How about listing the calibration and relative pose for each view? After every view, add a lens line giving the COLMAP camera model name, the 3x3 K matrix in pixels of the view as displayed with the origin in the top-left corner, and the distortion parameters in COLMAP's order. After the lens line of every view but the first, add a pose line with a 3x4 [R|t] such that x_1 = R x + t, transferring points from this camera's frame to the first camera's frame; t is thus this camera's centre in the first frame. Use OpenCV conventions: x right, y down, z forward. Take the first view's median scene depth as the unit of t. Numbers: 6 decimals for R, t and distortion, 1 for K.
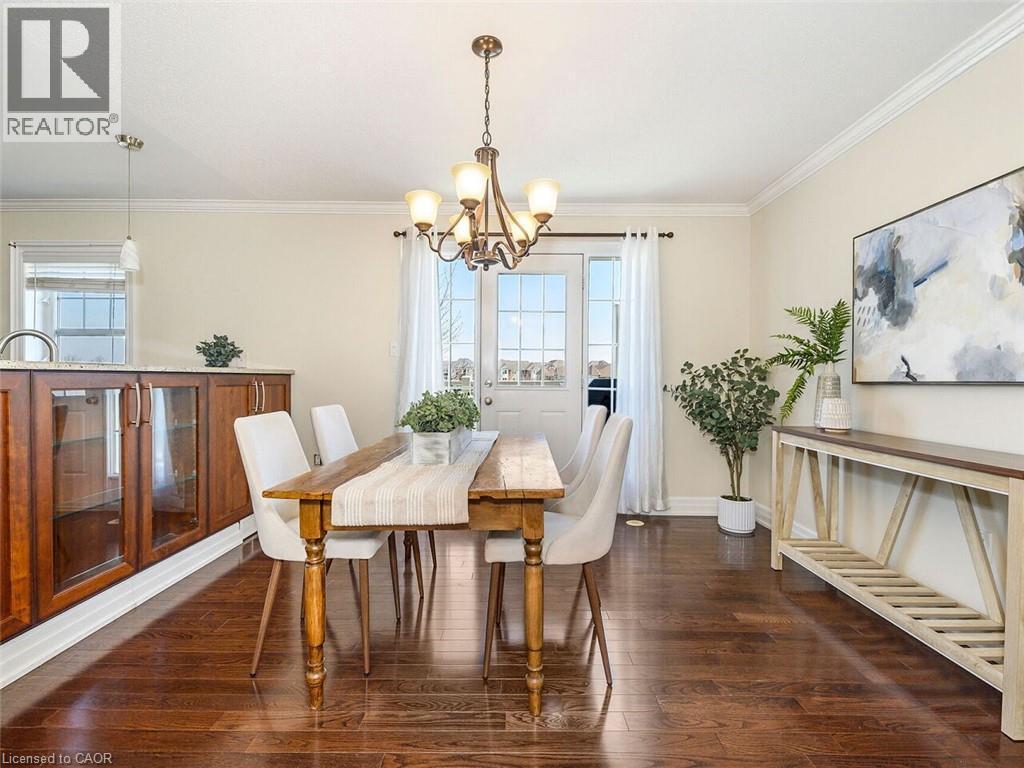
lens RADIAL K [[467.4, 0, 518.8], [0, 467.4, 387.1], [0, 0, 1]] dist [0.002440, -0.006146]
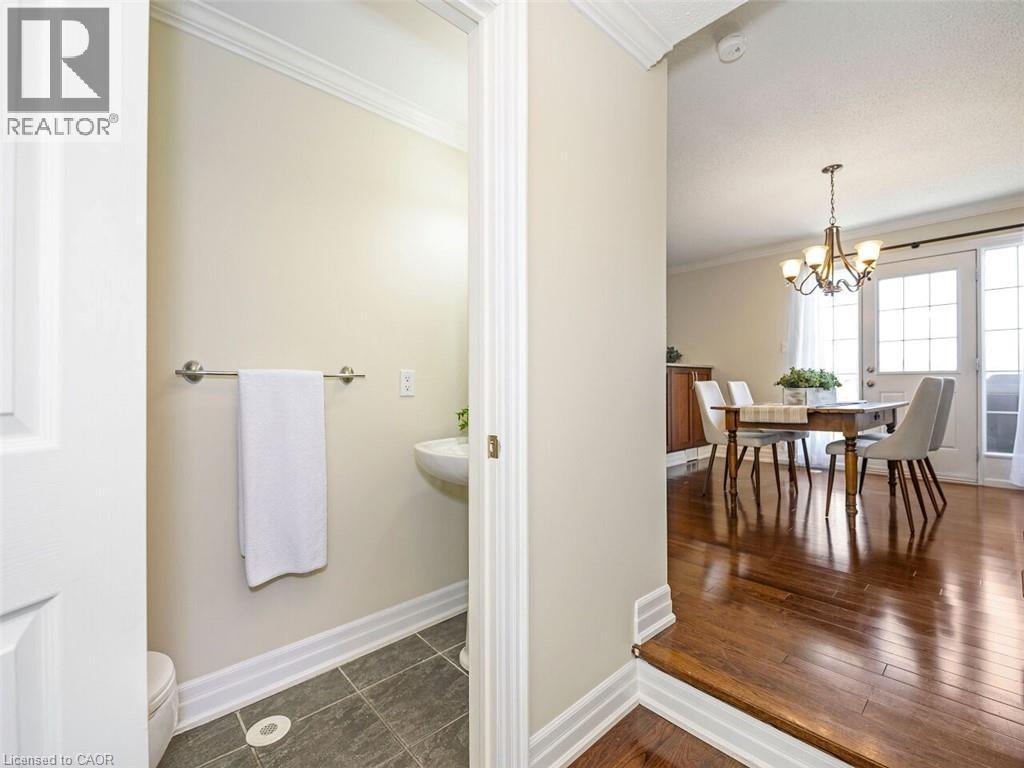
lens RADIAL K [[451.2, 0, 512.3], [0, 451.2, 386.5], [0, 0, 1]] dist [-0.000776, -0.000516]
pose [[0.669131, -0.005928, -0.743121, 0.325575], [-0.007203, 0.999869, -0.014463, 0.100993], [0.743109, 0.015030, 0.669001, -0.859757]]
